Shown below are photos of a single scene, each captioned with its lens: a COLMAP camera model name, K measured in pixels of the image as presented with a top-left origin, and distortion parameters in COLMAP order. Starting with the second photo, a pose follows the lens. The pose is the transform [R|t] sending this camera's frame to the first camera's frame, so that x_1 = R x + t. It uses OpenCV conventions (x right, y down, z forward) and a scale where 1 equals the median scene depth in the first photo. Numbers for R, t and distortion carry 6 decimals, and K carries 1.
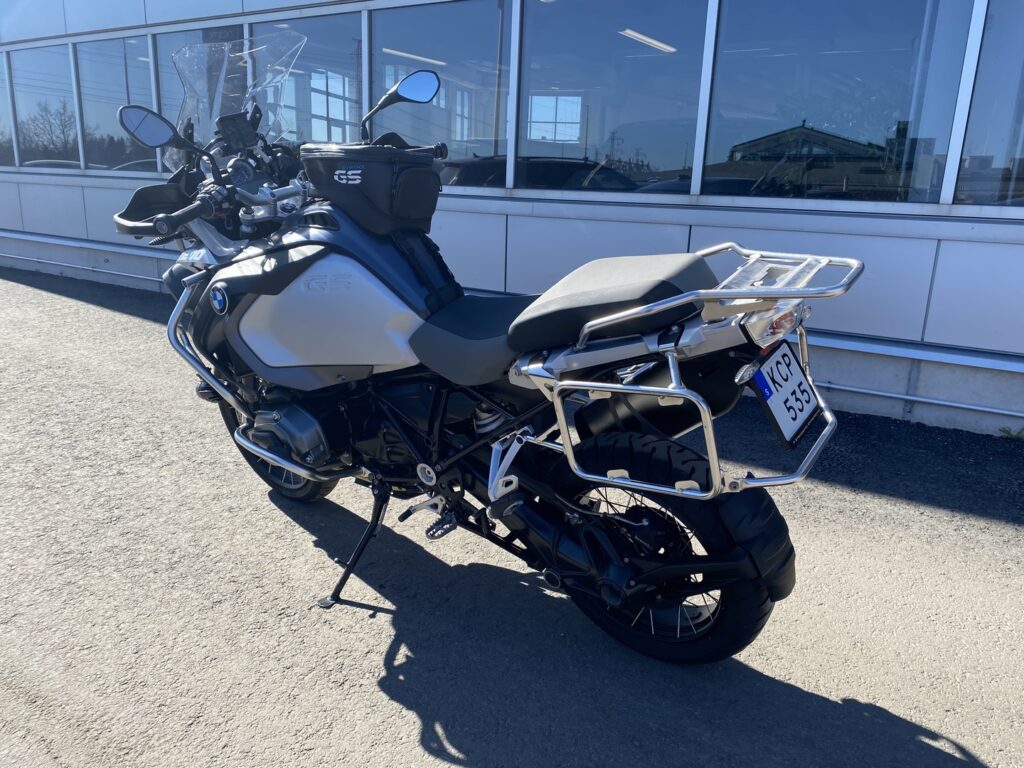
lens RADIAL K [[783.8, 0, 512.0], [0, 783.8, 384.0], [0, 0, 1]] dist [0.002410, 0.001238]
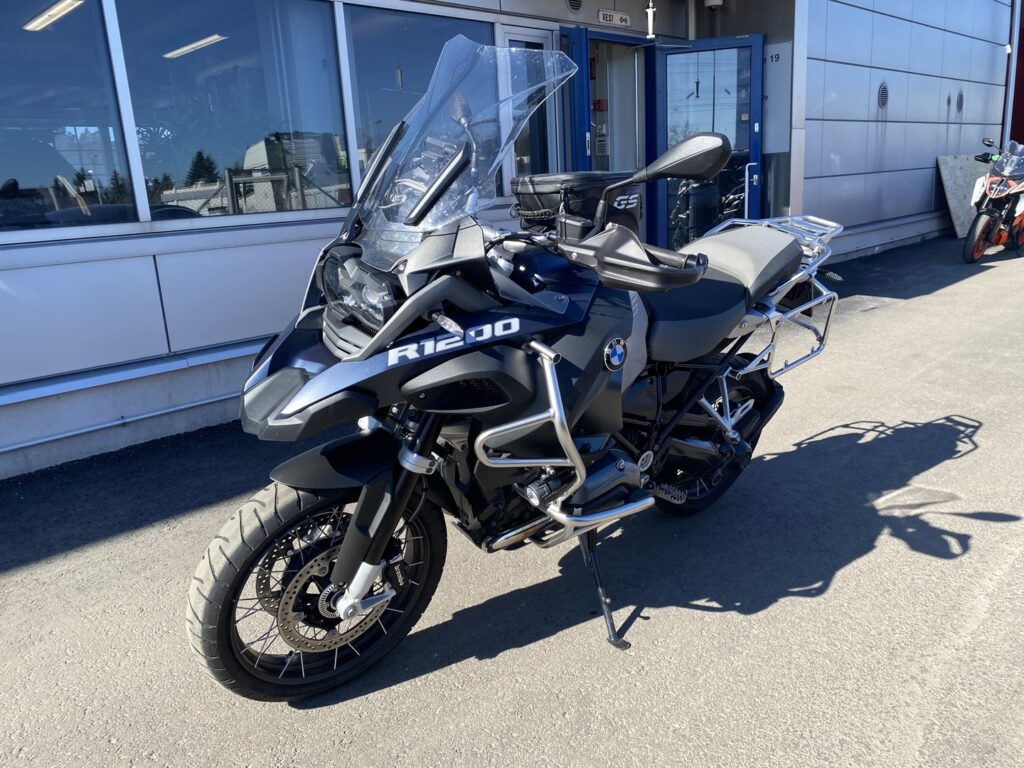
lens RADIAL K [[783.8, 0, 512.0], [0, 783.8, 384.0], [0, 0, 1]] dist [0.002410, 0.001238]
pose [[0.199597, -0.285973, 0.937219, -1.249248], [0.309447, 0.925914, 0.216622, -0.309334], [-0.929733, 0.246783, 0.273303, 0.912413]]
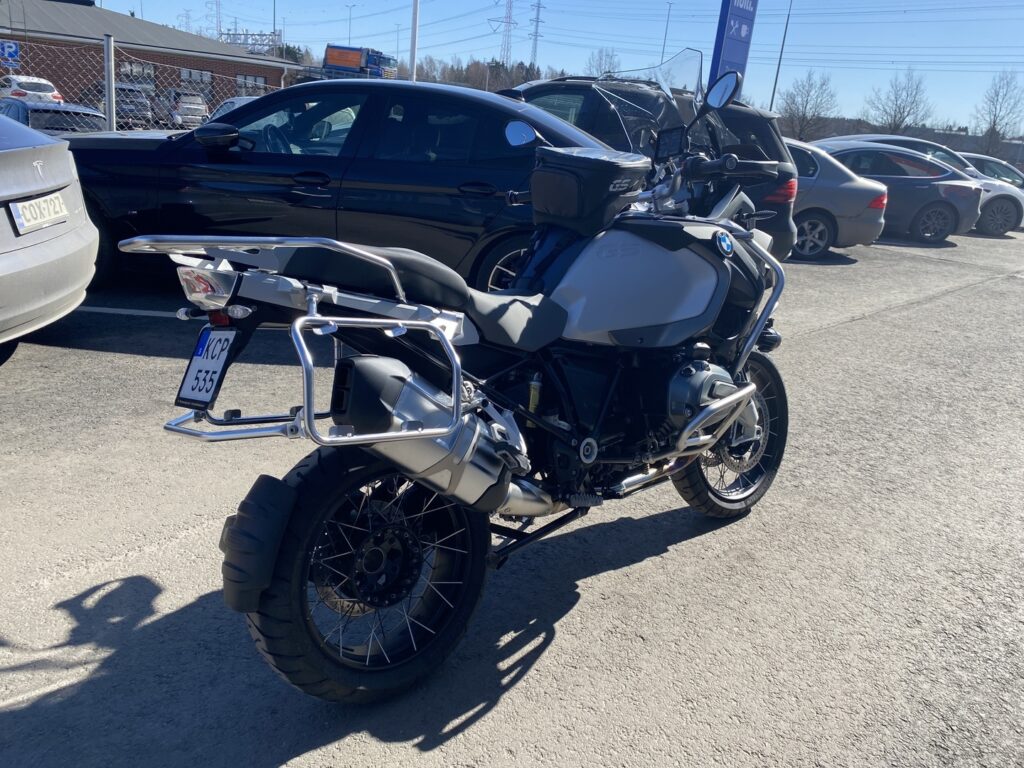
lens RADIAL K [[783.8, 0, 512.0], [0, 783.8, 384.0], [0, 0, 1]] dist [0.002410, 0.001238]
pose [[-0.172885, 0.272680, -0.946444, 0.984661], [-0.352155, 0.880283, 0.317945, -0.340881], [0.919836, 0.388263, -0.056162, 1.124786]]
